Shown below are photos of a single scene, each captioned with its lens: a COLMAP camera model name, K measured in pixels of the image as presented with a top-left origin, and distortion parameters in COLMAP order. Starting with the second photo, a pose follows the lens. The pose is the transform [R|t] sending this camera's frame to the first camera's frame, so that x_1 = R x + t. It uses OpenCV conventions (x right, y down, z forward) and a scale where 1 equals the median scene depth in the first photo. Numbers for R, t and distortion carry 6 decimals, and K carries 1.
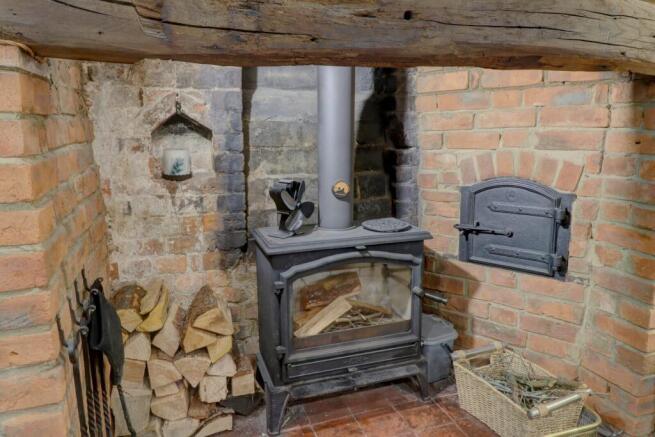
lens RADIAL K [[475.7, 0, 327.0], [0, 475.7, 217.3], [0, 0, 1]] dist [0.000421, 0.000073]
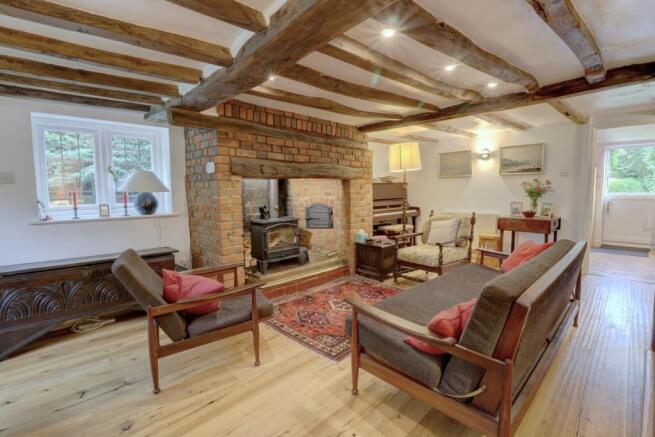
lens RADIAL K [[318.6, 0, 327.8], [0, 318.6, 217.3], [0, 0, 1]] dist [-0.009522, -0.001041]
pose [[0.907363, -0.041771, 0.418267, -0.637262], [0.085935, 0.992468, -0.087307, 0.264490], [-0.411470, 0.115163, 0.904118, -1.375348]]
